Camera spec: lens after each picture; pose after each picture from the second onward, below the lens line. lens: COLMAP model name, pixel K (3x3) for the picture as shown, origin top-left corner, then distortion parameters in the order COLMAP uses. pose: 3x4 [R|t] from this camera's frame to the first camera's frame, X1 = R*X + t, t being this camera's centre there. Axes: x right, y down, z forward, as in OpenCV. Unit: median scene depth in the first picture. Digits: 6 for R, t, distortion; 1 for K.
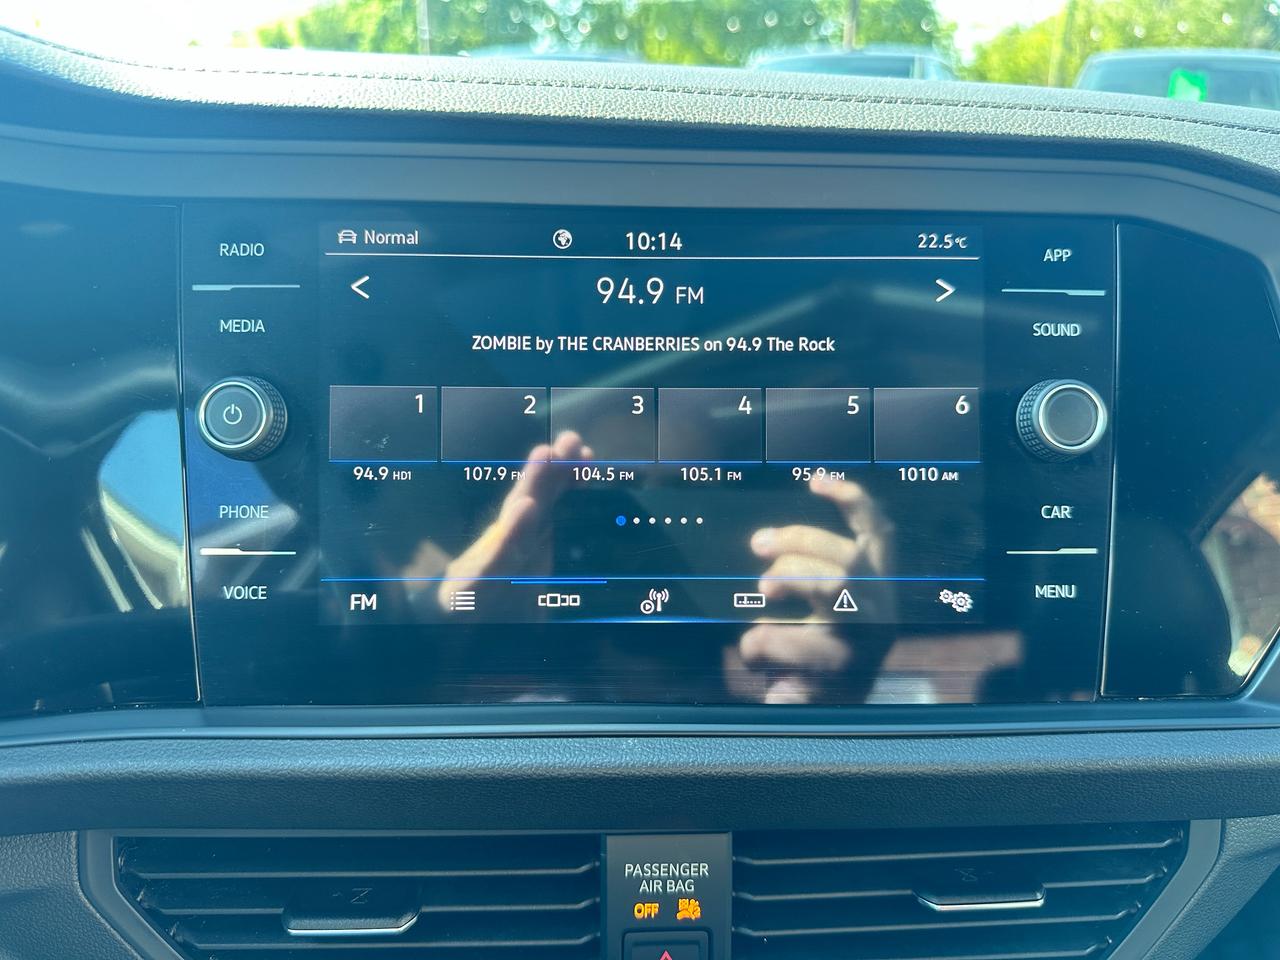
lens RADIAL K [[911.5, 0, 642.3], [0, 911.5, 484.3], [0, 0, 1]] dist [0.036772, -0.052345]
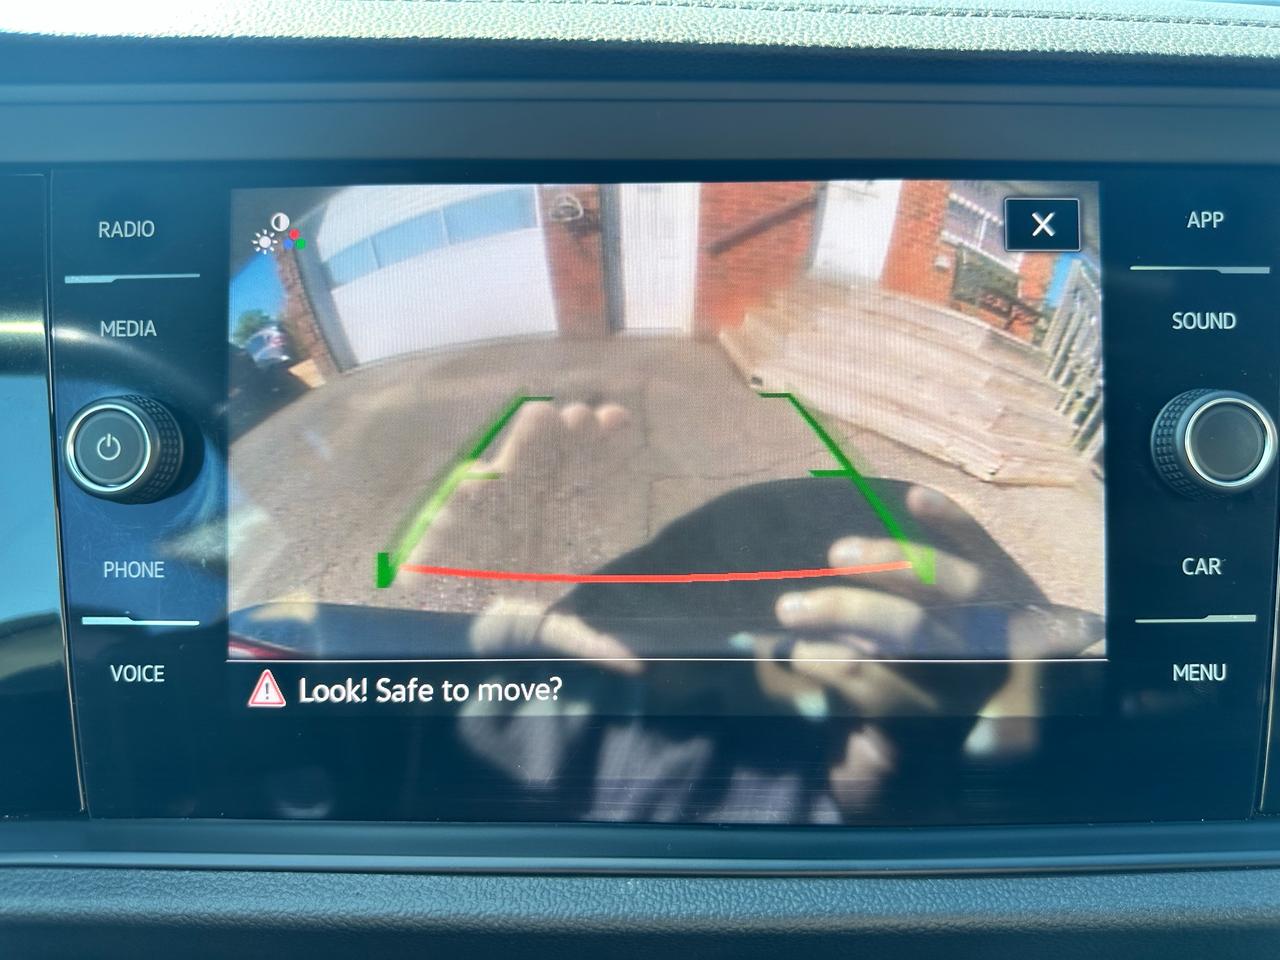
lens RADIAL K [[911.5, 0, 645.5], [0, 911.5, 480.5], [0, 0, 1]] dist [0.036772, -0.052345]
pose [[0.999307, -0.005358, -0.036828, 0.027013], [0.006487, 0.999510, 0.030626, -0.066357], [0.036646, -0.030843, 0.998852, 0.243180]]
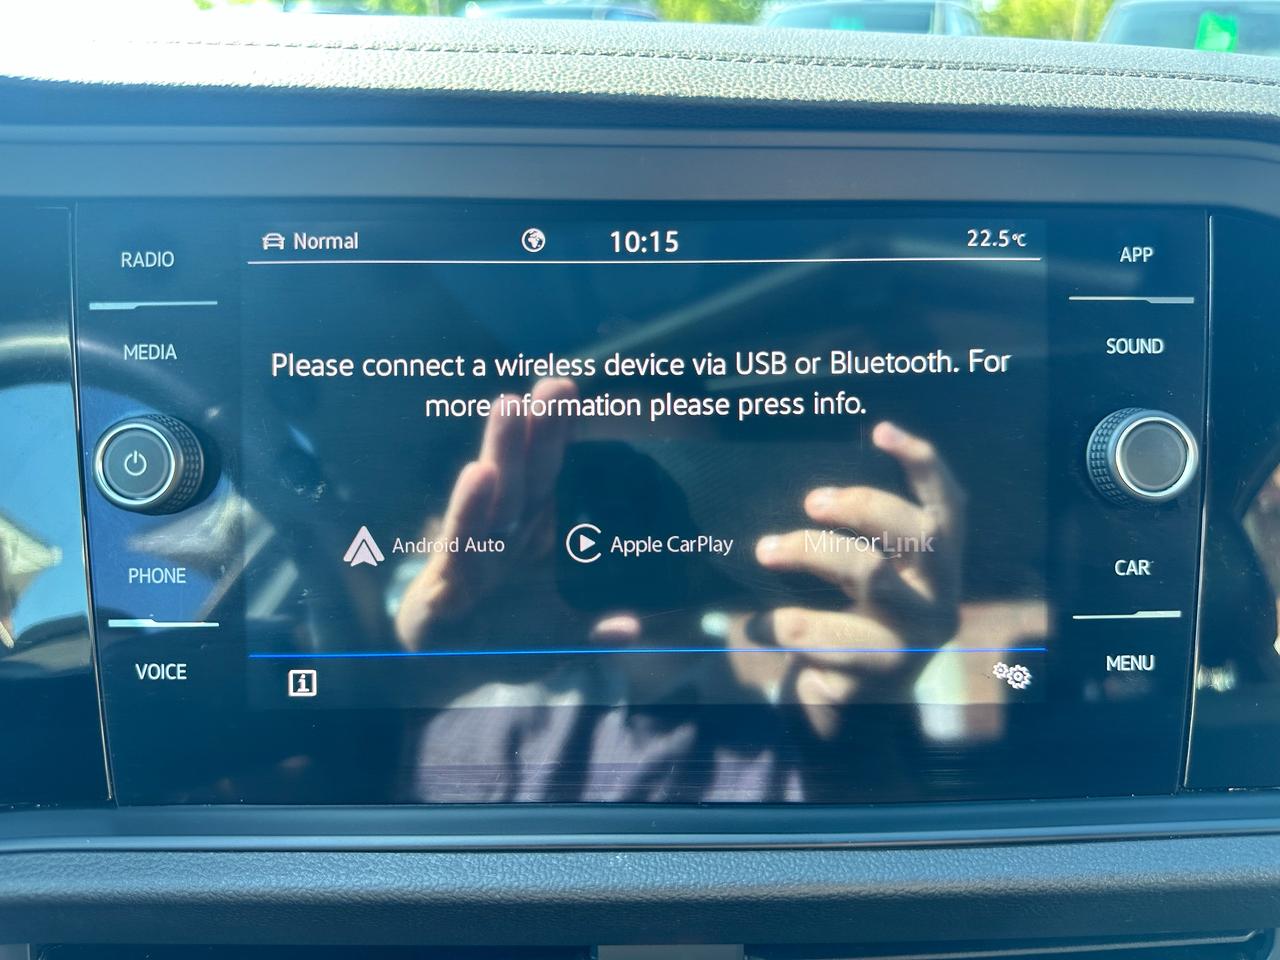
lens RADIAL K [[911.5, 0, 648.8], [0, 911.5, 479.2], [0, 0, 1]] dist [0.036772, -0.052345]
pose [[0.999902, -0.008047, -0.011484, 0.024543], [0.008497, 0.999175, 0.039722, -0.087492], [0.011155, -0.039816, 0.999145, 0.171877]]
